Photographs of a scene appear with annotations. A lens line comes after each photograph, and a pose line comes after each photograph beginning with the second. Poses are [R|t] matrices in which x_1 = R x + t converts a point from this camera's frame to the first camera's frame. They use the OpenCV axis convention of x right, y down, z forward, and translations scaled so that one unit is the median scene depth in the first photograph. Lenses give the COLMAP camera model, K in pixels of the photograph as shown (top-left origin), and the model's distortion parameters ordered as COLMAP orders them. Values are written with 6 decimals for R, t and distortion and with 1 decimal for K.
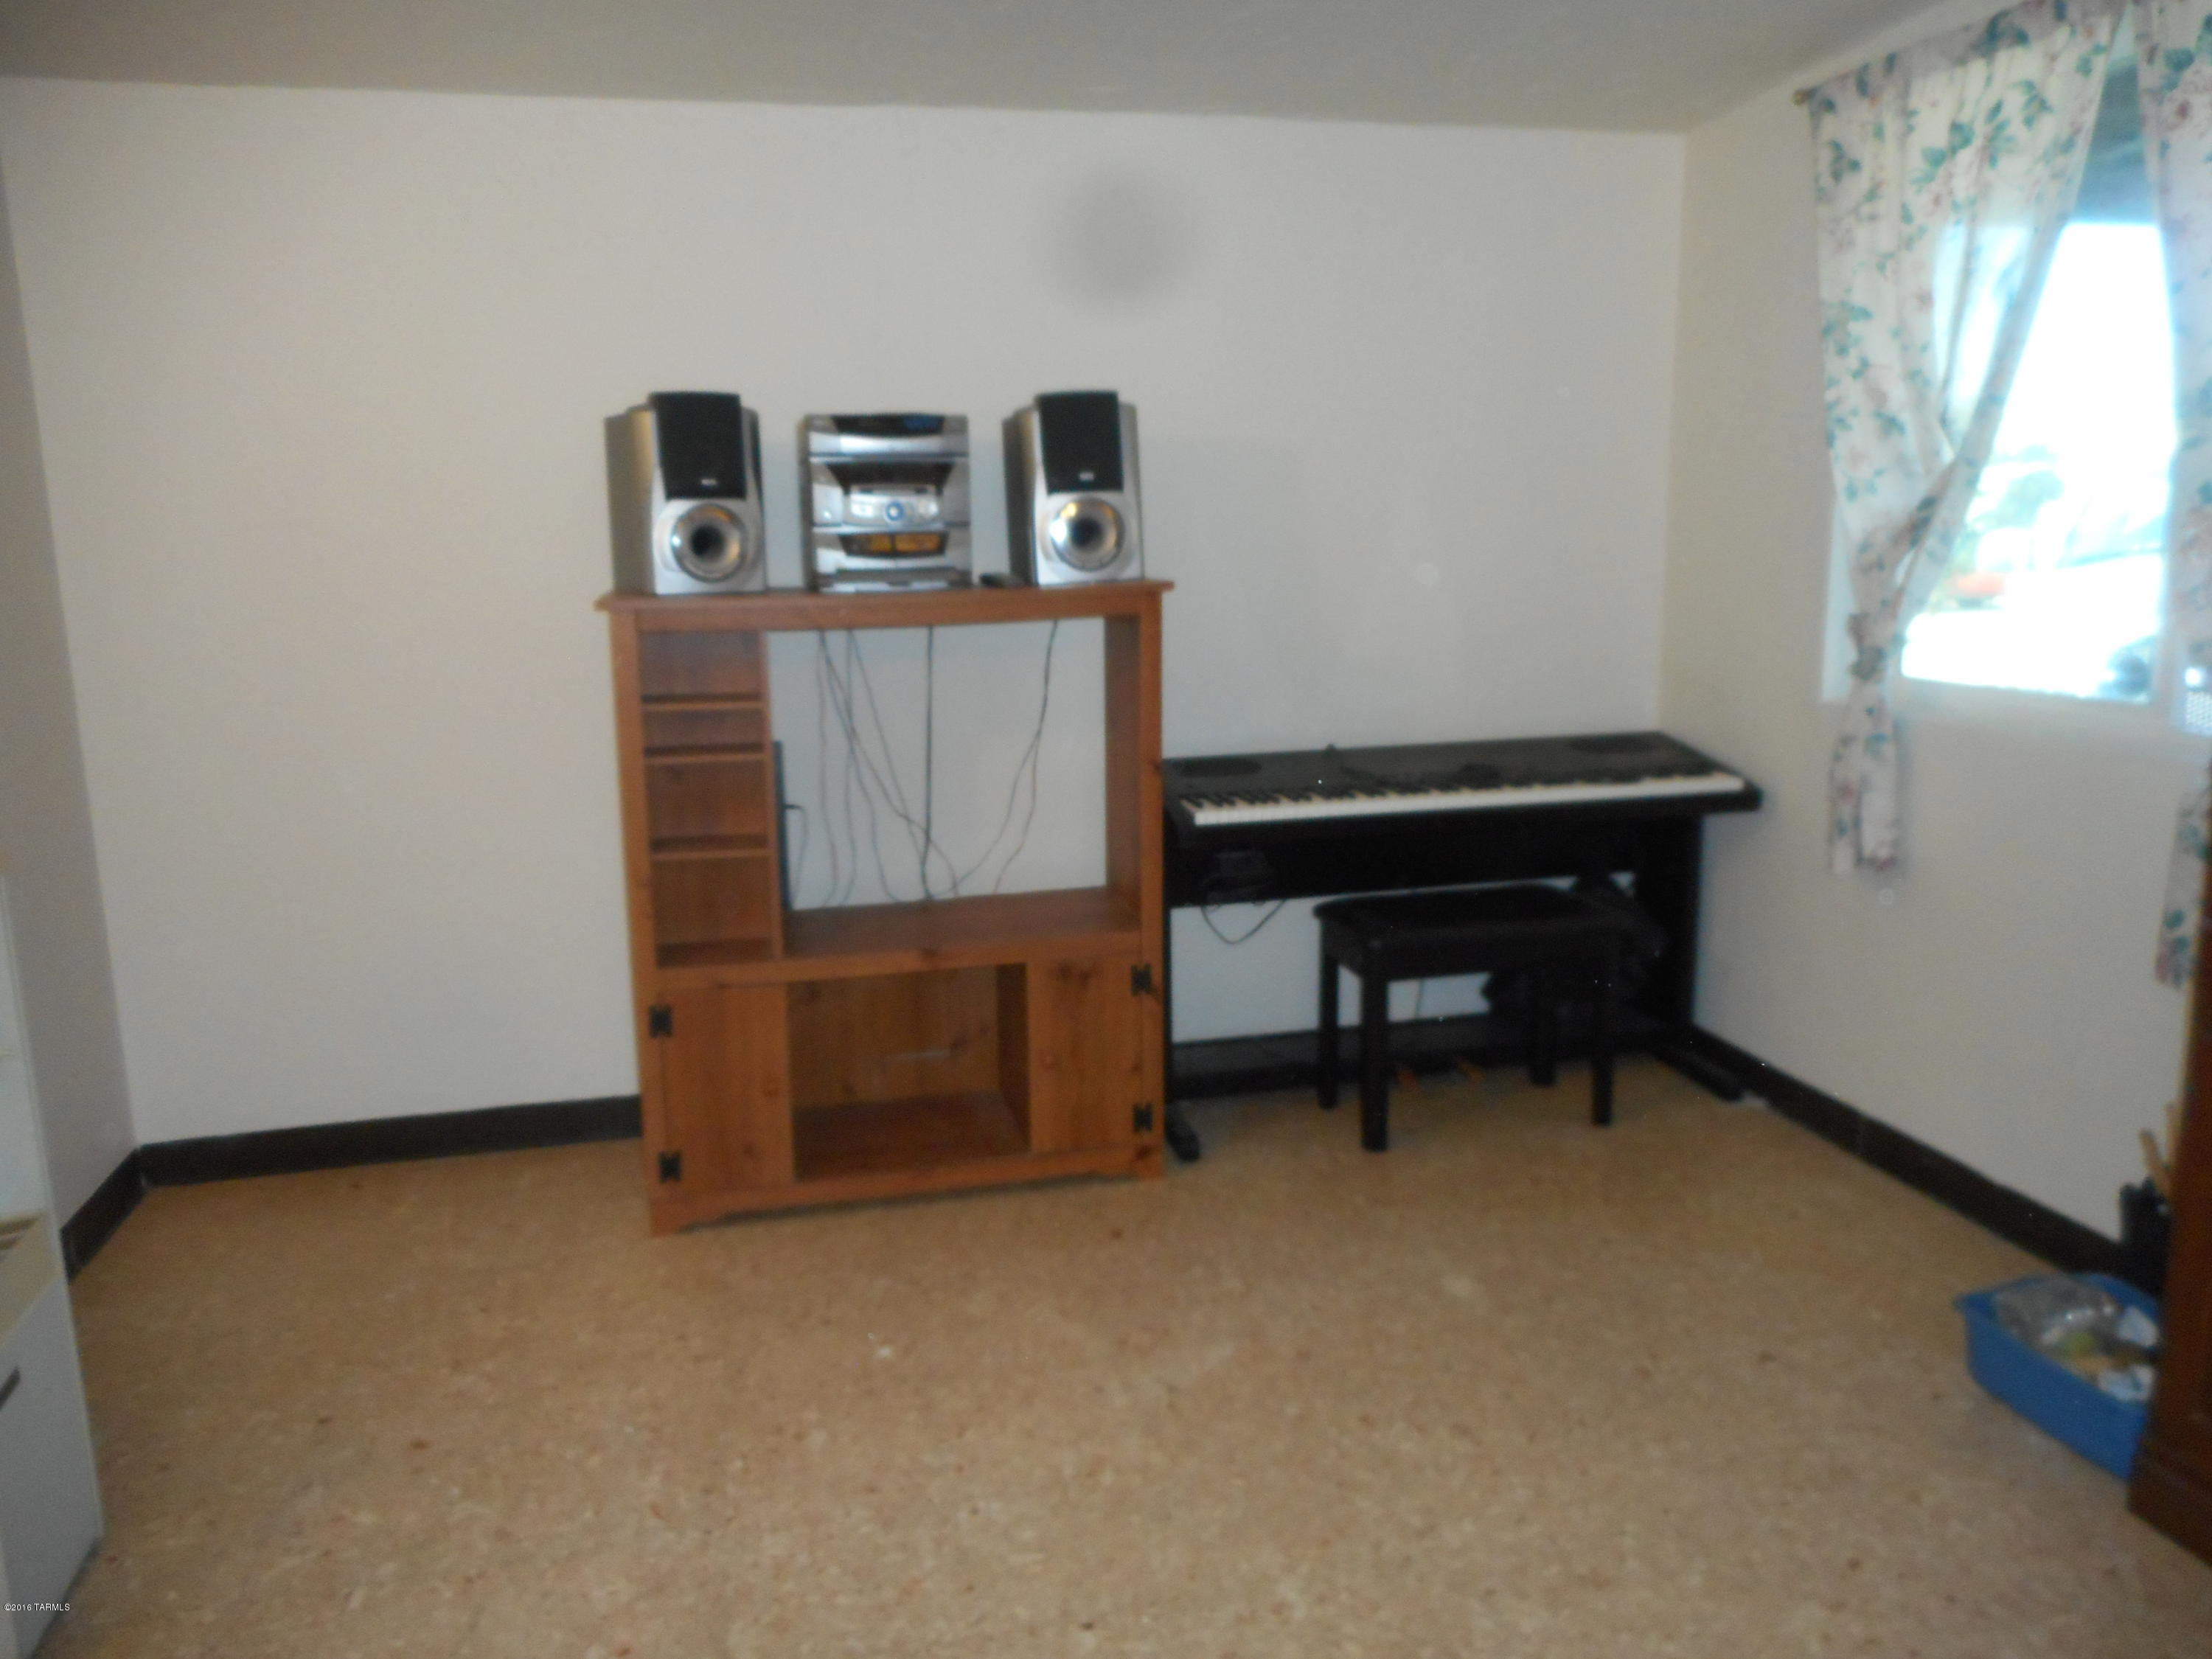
lens RADIAL K [[1666.2, 0, 1104.5], [0, 1666.2, 828.4], [0, 0, 1]] dist [-0.032770, 0.001766]
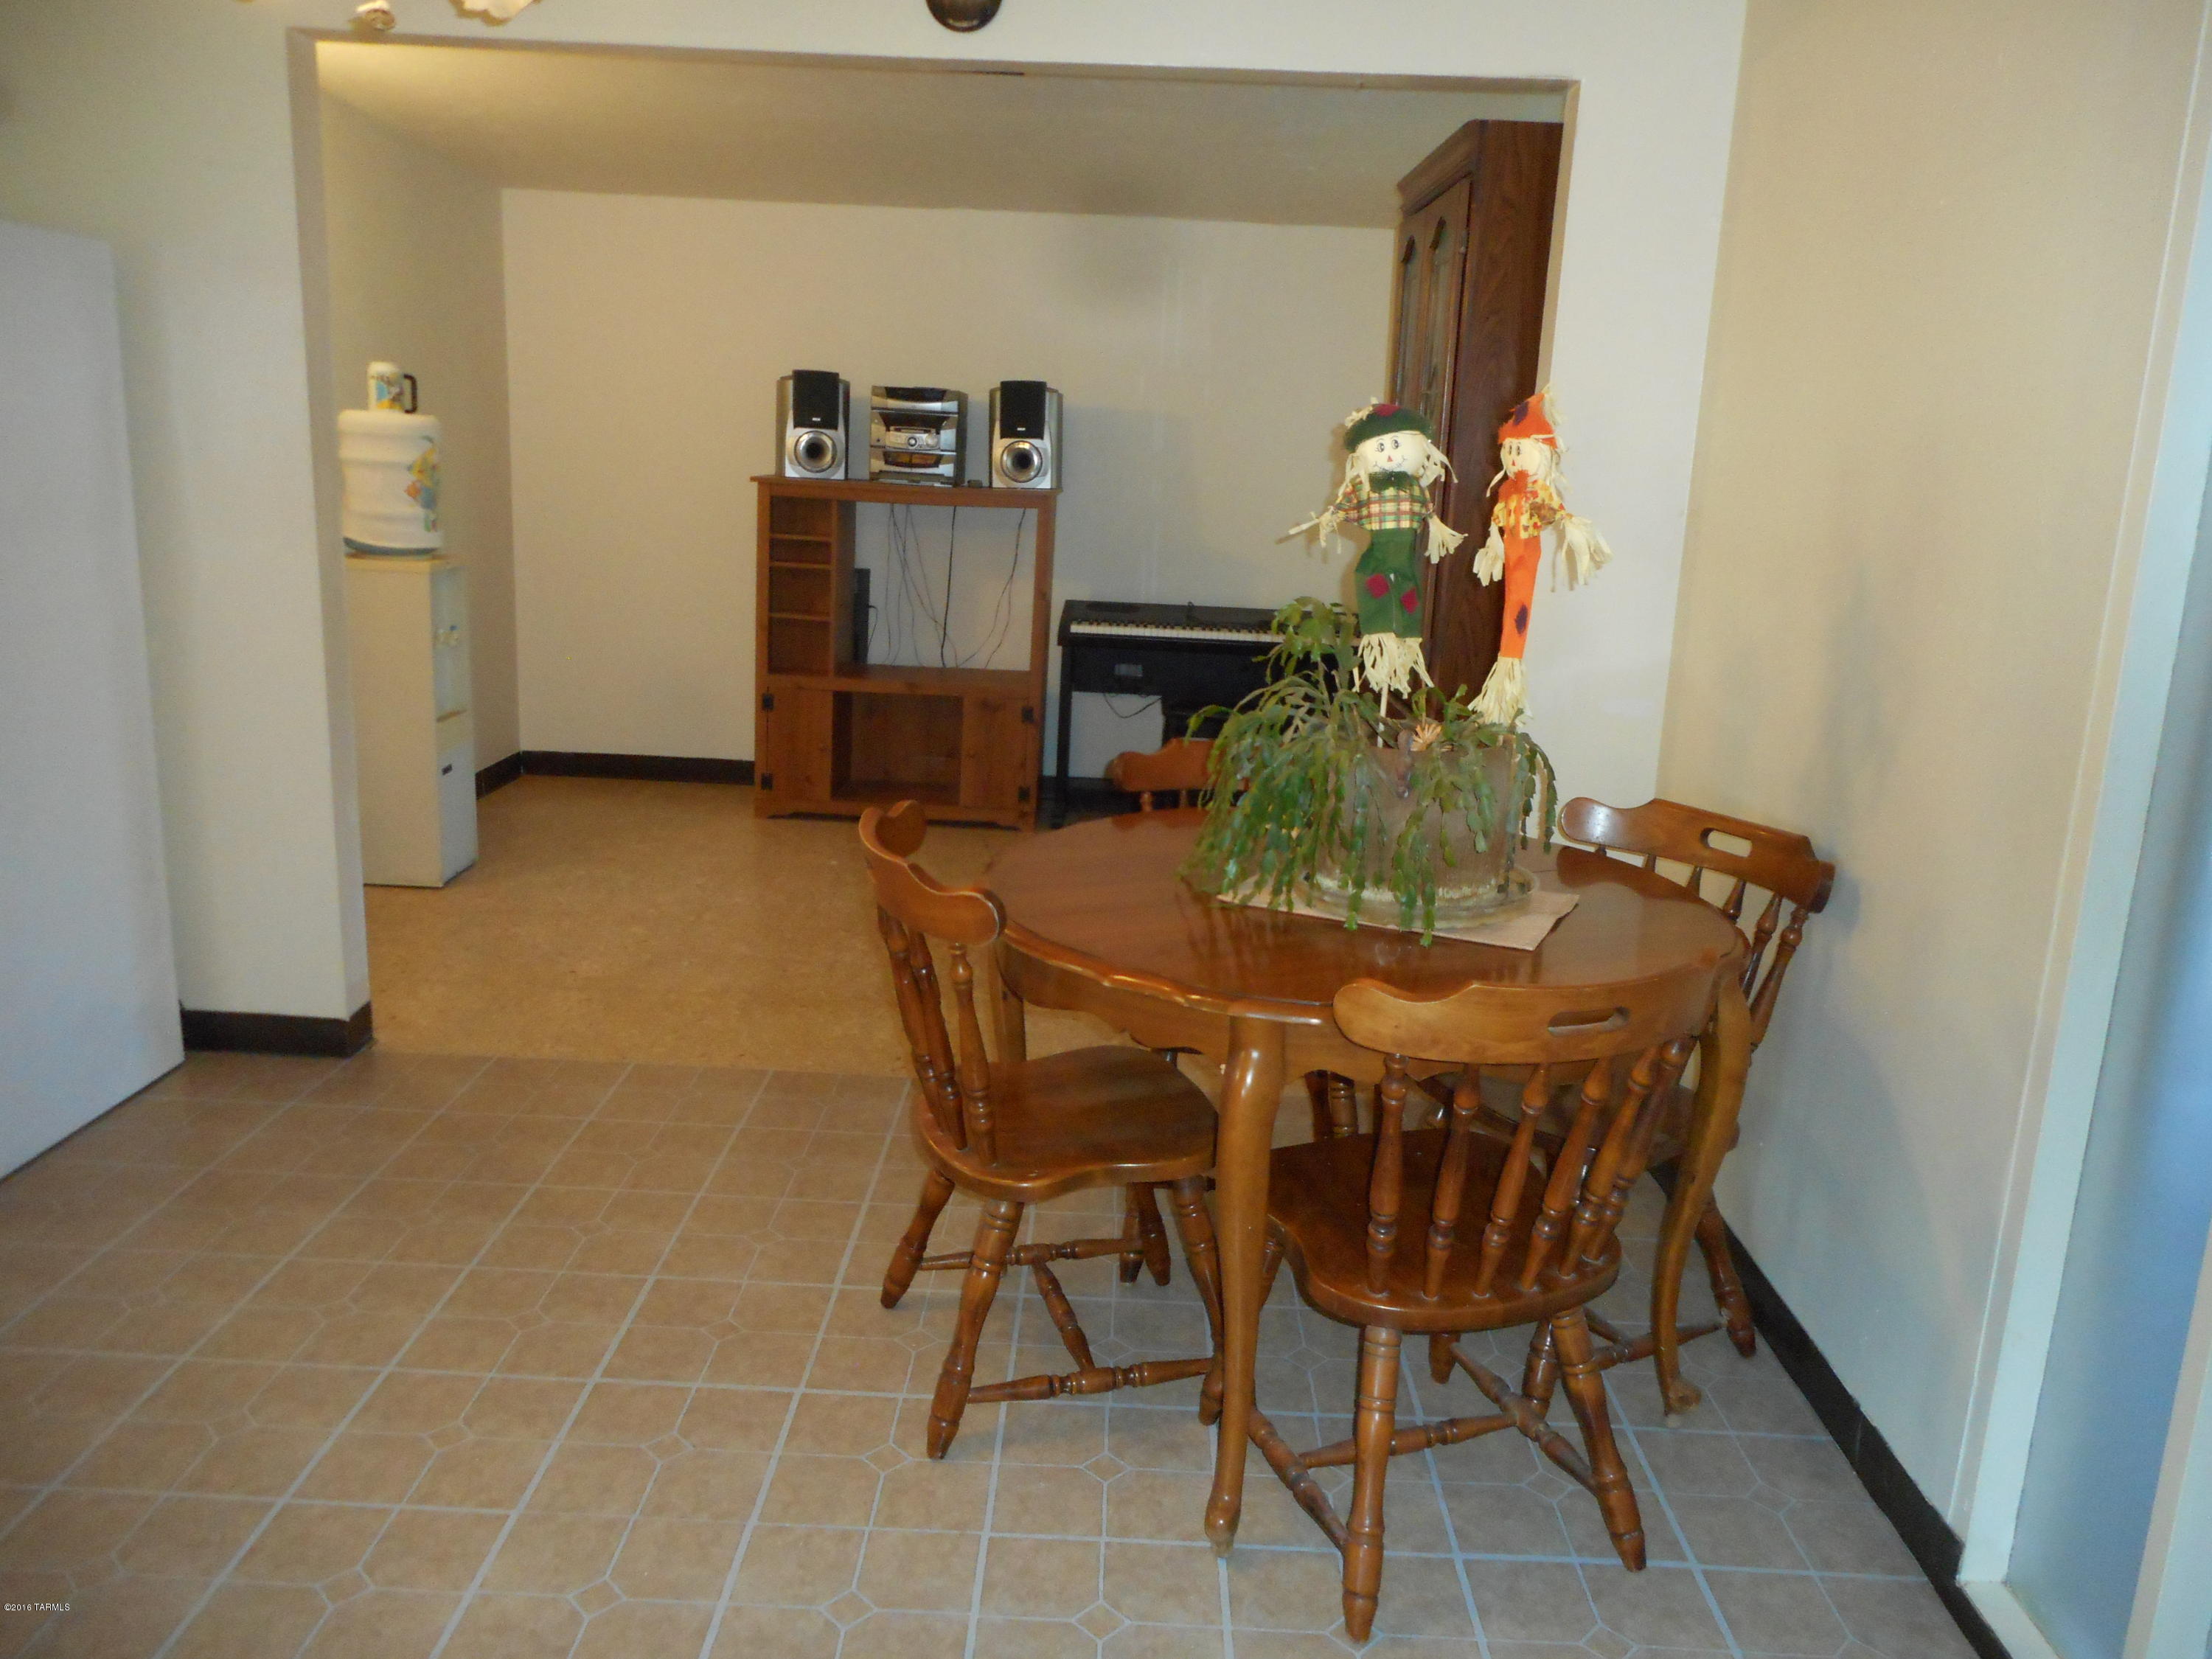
lens RADIAL K [[1627.8, 0, 1106.0], [0, 1627.8, 829.5], [0, 0, 1]] dist [0.000244, -0.003869]
pose [[0.962547, 0.121230, -0.242499, 0.552924], [-0.113325, 0.992477, 0.046339, 0.125392], [0.246293, -0.017122, 0.969044, -0.684824]]
